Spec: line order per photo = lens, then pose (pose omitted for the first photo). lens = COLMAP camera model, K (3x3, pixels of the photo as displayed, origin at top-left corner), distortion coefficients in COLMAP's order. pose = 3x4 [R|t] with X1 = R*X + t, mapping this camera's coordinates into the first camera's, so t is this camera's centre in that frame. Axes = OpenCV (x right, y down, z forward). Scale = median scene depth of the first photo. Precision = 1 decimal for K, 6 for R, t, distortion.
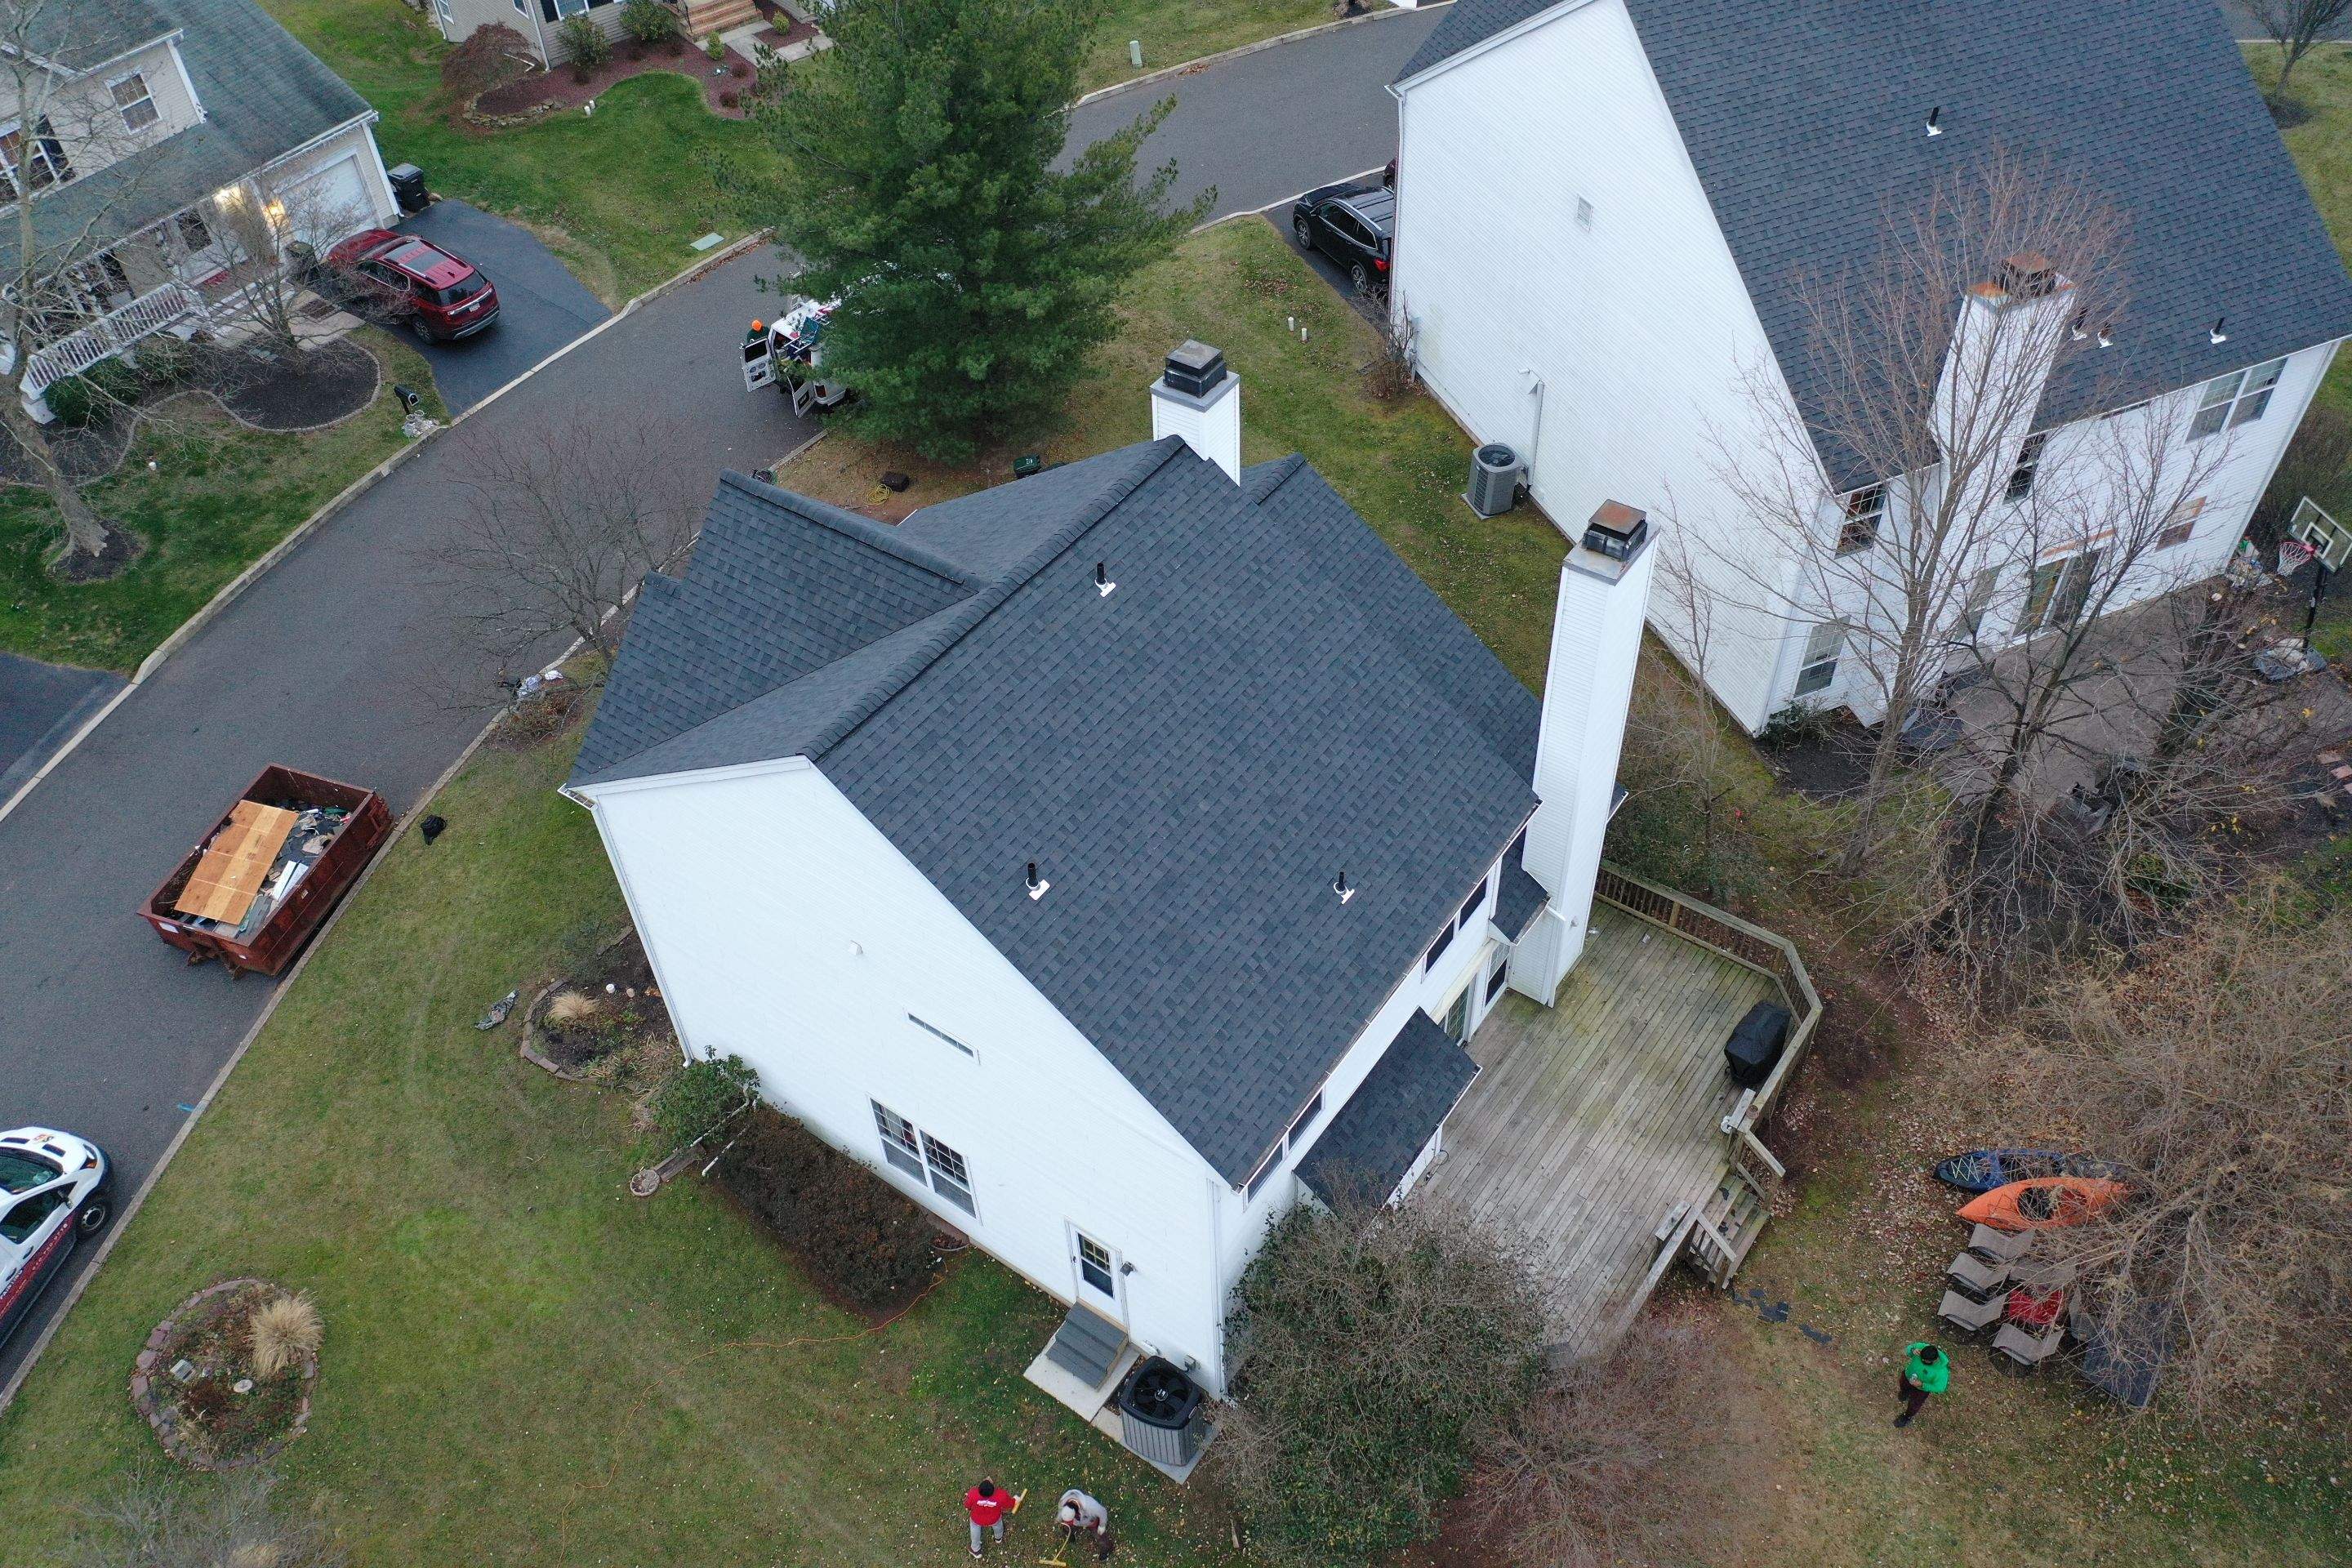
lens RADIAL K [[1862.0, 0, 1176.0], [0, 1862.0, 784.0], [0, 0, 1]] dist [-0.000632, -0.001922]
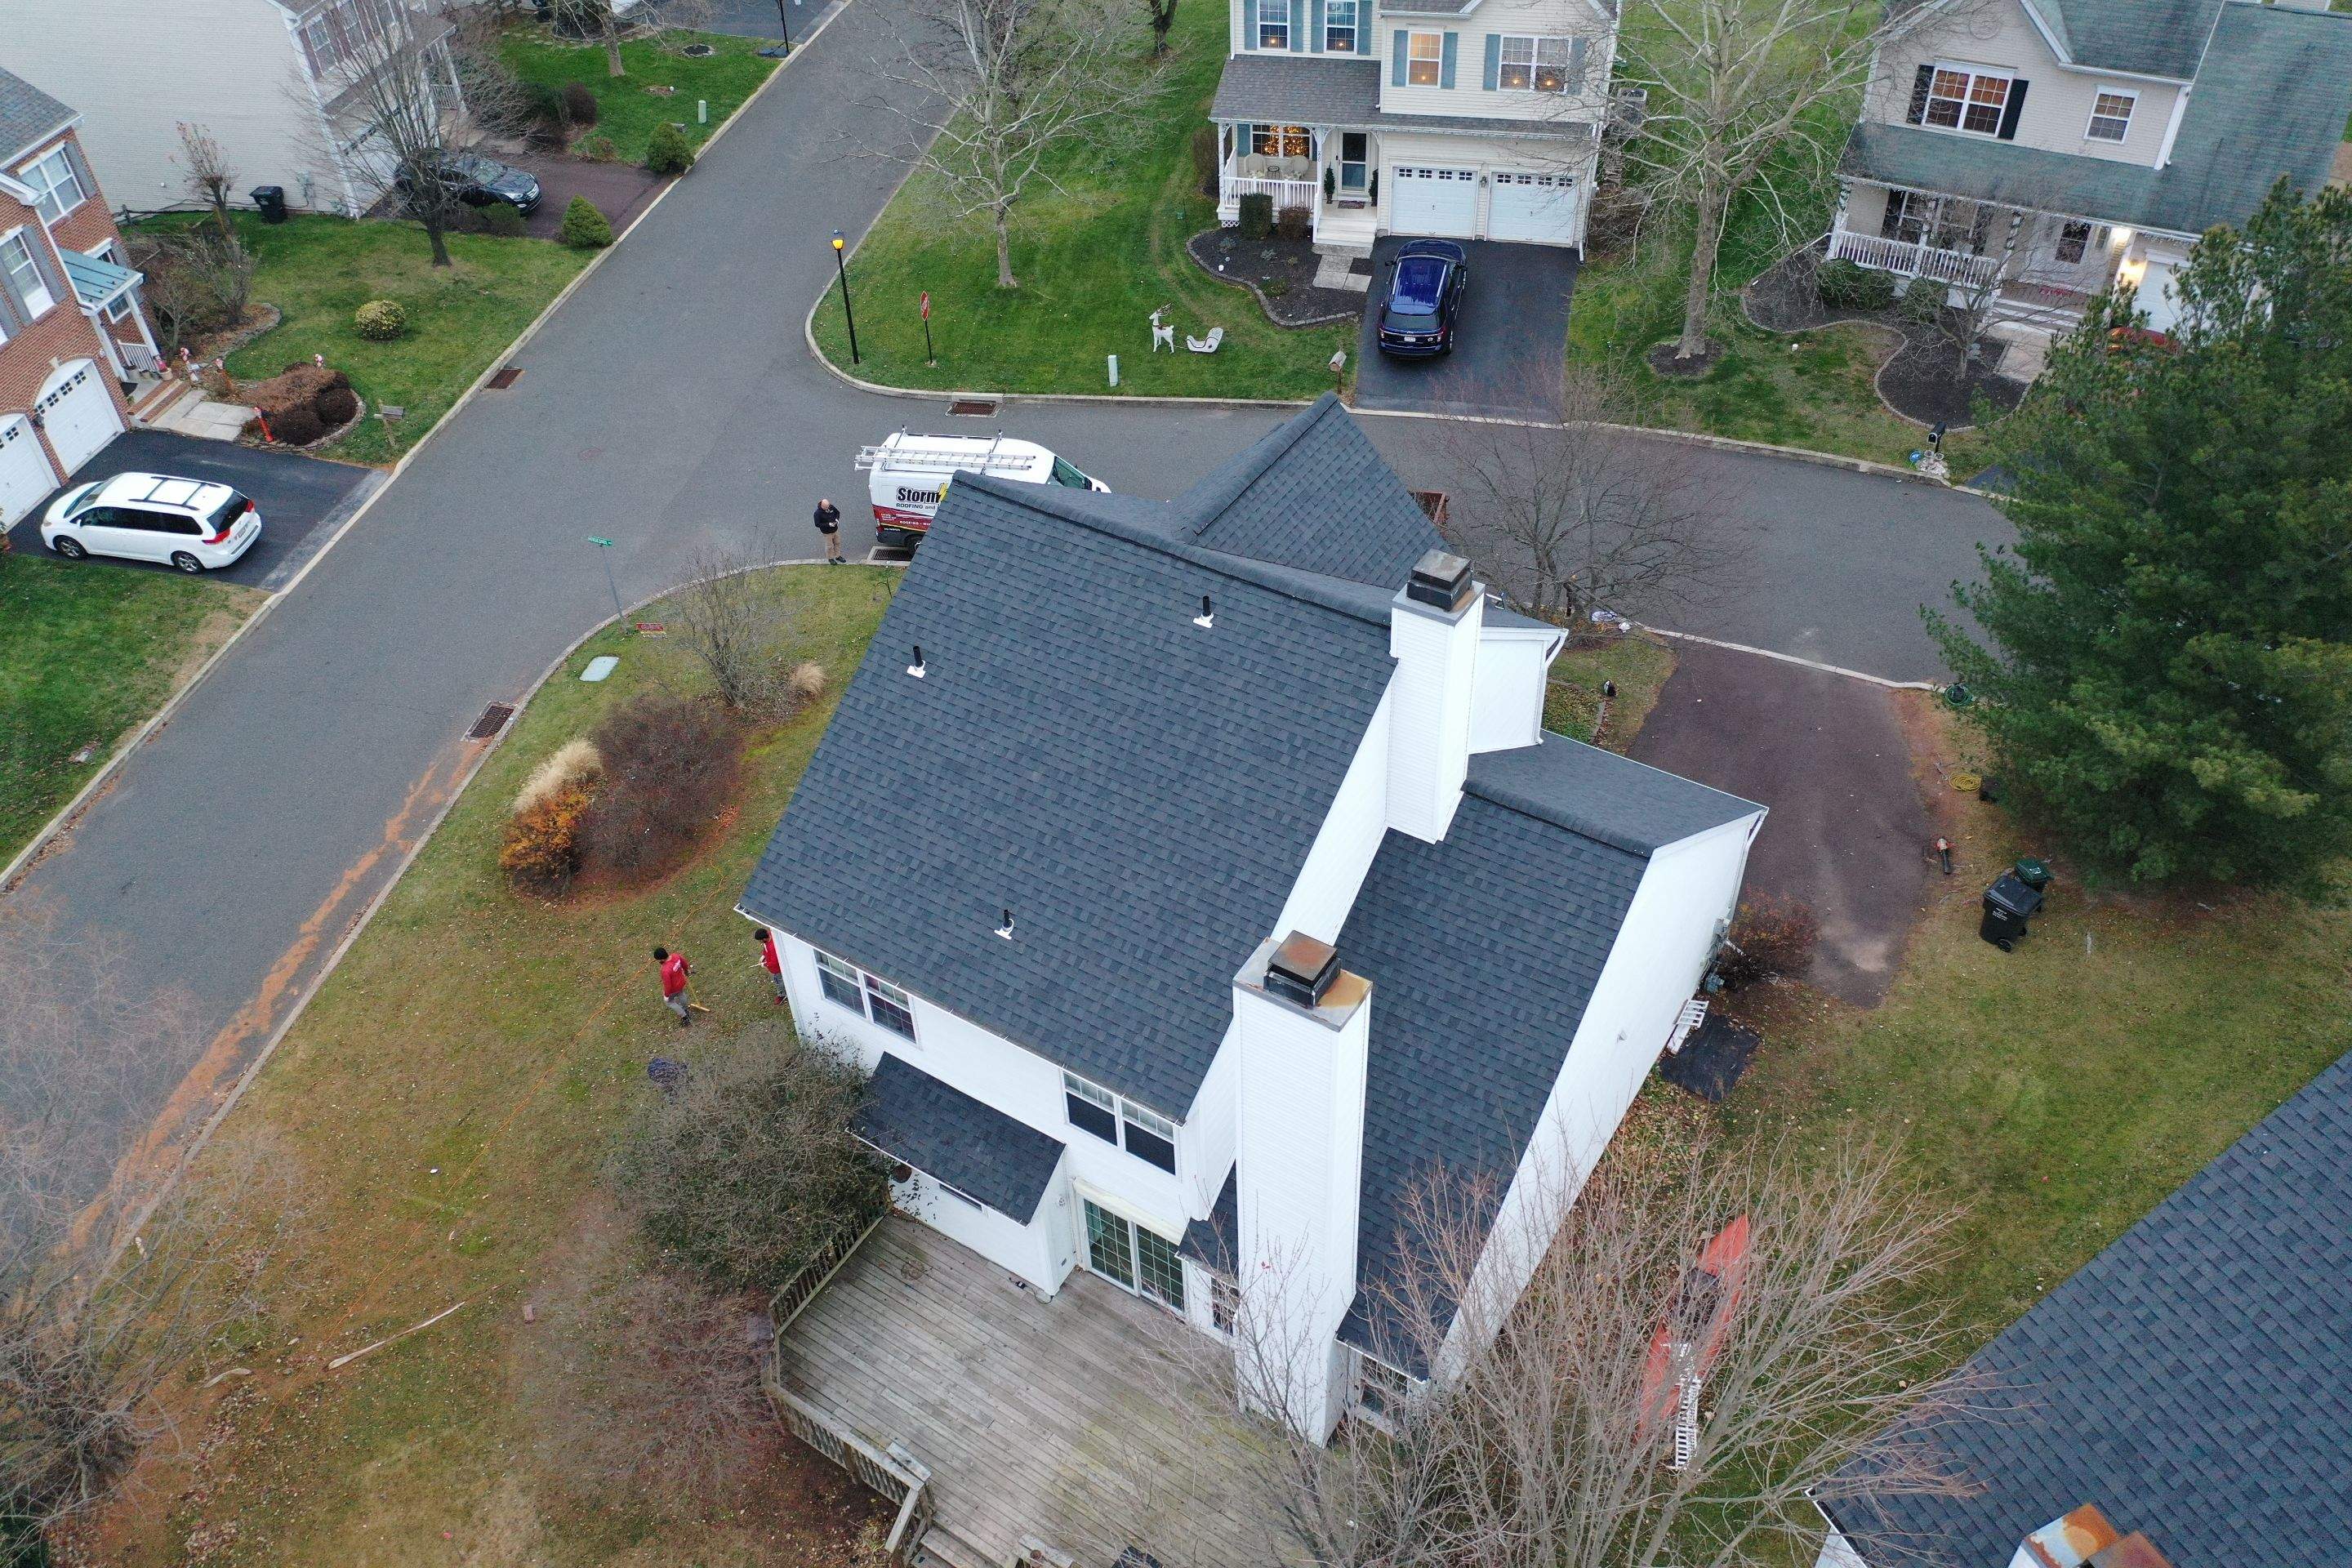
lens RADIAL K [[1862.0, 0, 1176.0], [0, 1862.0, 784.0], [0, 0, 1]] dist [-0.000632, -0.001922]
pose [[0.036143, 0.680862, -0.731520, 0.452980], [-0.679688, 0.553368, 0.481465, -0.313470], [0.732610, 0.479804, 0.482774, 0.298303]]
